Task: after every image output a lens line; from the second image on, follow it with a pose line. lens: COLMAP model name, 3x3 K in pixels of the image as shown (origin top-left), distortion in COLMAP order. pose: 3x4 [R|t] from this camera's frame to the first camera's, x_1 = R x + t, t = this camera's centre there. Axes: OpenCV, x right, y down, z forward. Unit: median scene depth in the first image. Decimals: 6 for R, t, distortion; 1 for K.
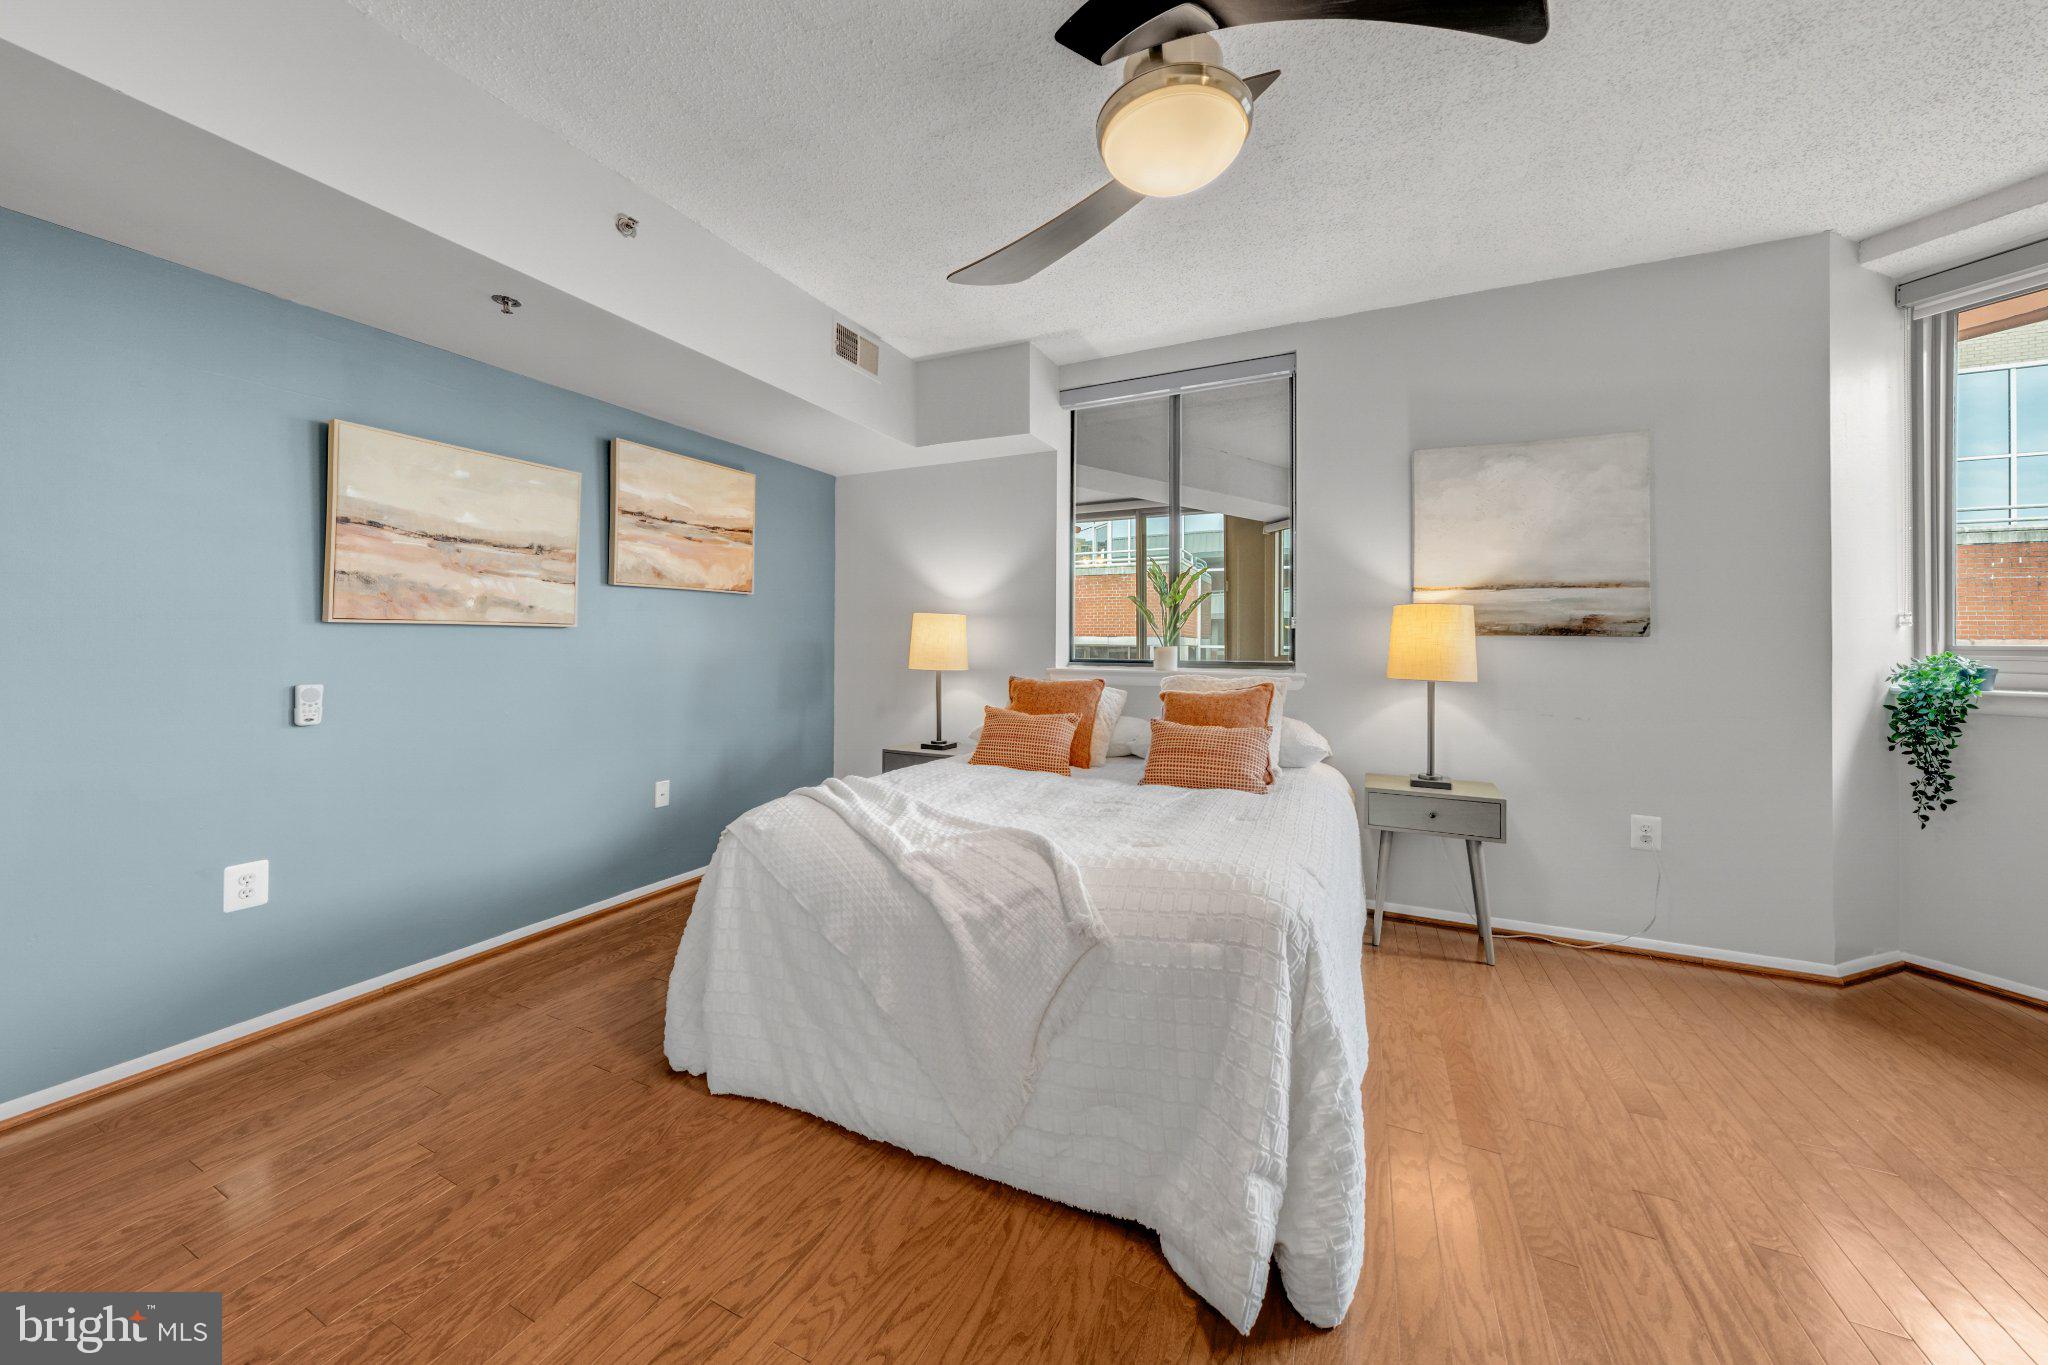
lens RADIAL K [[713.0, 0, 1024.0], [0, 713.0, 641.8], [0, 0, 1]] dist [0.000147, -0.000023]
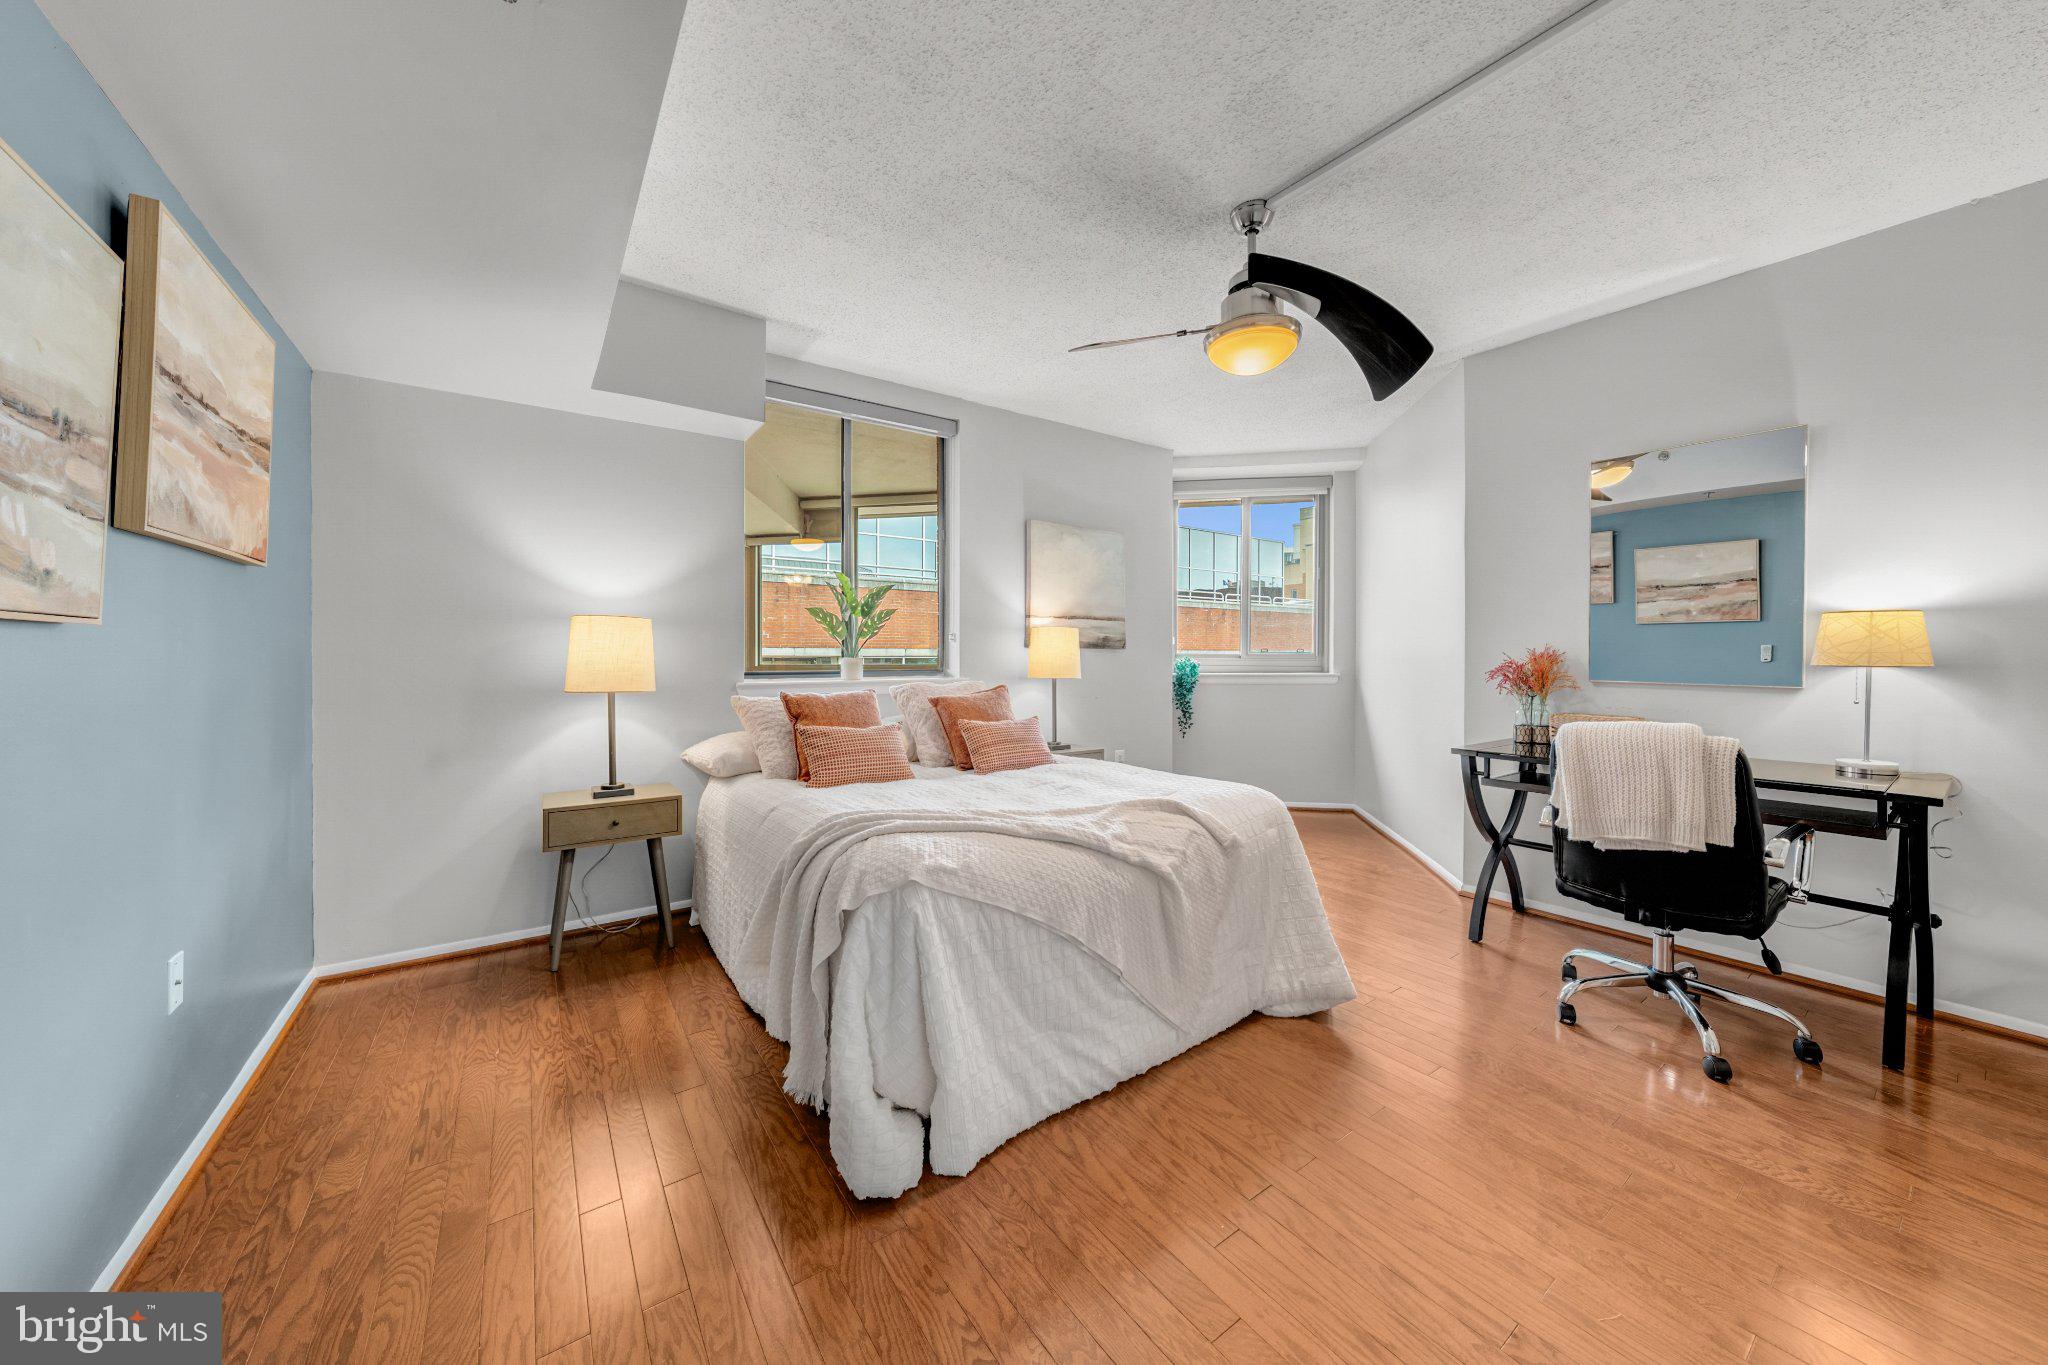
lens RADIAL K [[699.2, 0, 1018.8], [0, 699.2, 669.6], [0, 0, 1]] dist [0.000839, -0.000002]
pose [[0.498444, -0.025432, 0.866549, -0.747993], [0.004670, 0.999634, 0.026651, -0.003862], [-0.866909, -0.009237, 0.498381, 0.346109]]
